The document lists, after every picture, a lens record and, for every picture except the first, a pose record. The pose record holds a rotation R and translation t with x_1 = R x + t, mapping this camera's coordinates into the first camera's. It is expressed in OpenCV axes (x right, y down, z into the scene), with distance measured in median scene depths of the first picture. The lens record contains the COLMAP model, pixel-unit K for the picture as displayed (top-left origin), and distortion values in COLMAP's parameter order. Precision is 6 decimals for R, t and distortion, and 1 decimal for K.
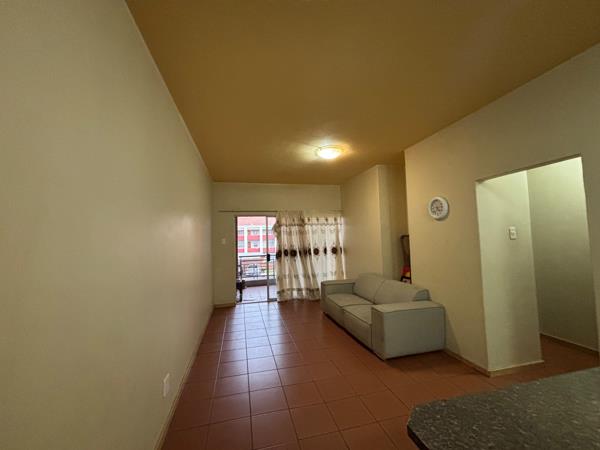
lens RADIAL K [[237.8, 0, 299.1], [0, 237.8, 227.0], [0, 0, 1]] dist [-0.000043, -0.000652]
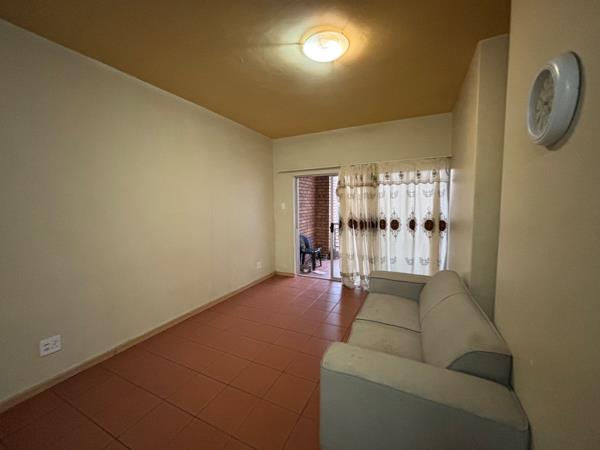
lens RADIAL K [[237.8, 0, 298.6], [0, 237.8, 222.0], [0, 0, 1]] dist [-0.000043, -0.000652]
pose [[0.757839, 0.067350, -0.648956, 0.299702], [0.023056, 0.991272, 0.129800, 0.003498], [0.652034, -0.113330, 0.749672, 0.330539]]
